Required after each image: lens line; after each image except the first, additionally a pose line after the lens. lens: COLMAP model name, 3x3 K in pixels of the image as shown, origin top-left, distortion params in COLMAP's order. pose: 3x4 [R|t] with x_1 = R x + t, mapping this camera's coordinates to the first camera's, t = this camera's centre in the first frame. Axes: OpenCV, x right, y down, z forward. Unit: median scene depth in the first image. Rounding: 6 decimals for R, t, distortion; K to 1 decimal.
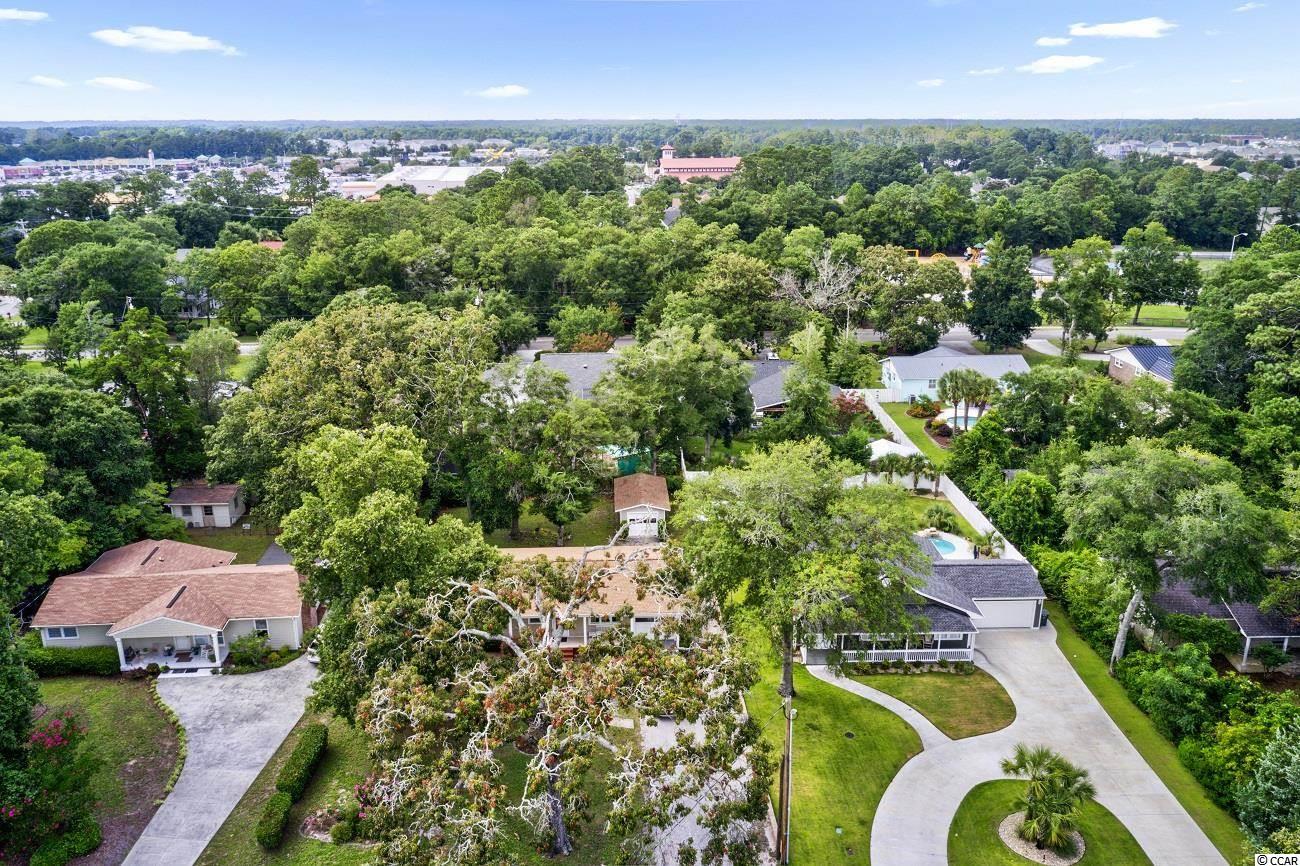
lens RADIAL K [[1005.1, 0, 650.0], [0, 1005.1, 433.0], [0, 0, 1]] dist [-0.031031, -0.002230]
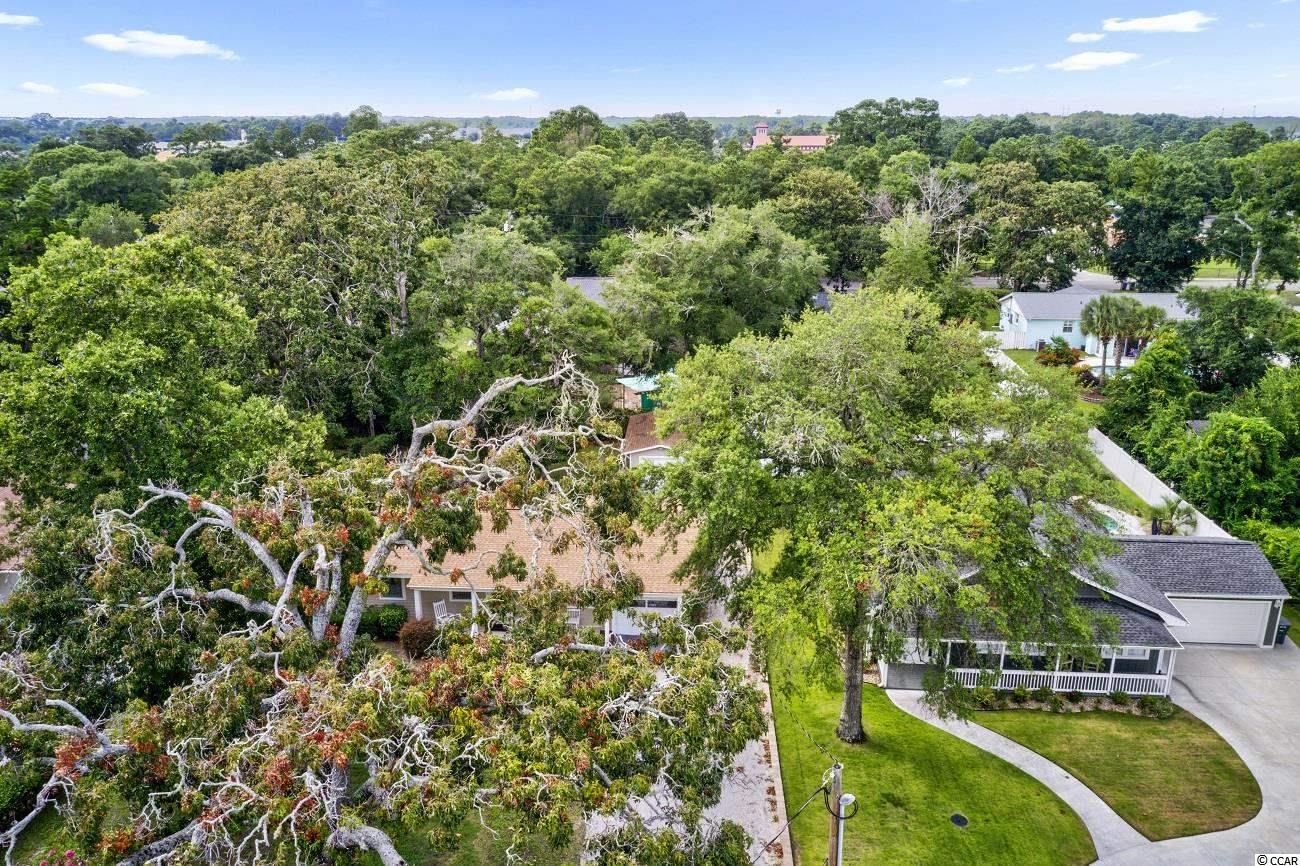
lens RADIAL K [[1005.1, 0, 650.0], [0, 1005.1, 433.0], [0, 0, 1]] dist [-0.031031, -0.002230]
pose [[0.995324, 0.031253, -0.091392, 0.061950], [-0.031450, 0.999505, -0.000710, 0.079199], [0.091324, 0.003581, 0.995815, 0.370785]]
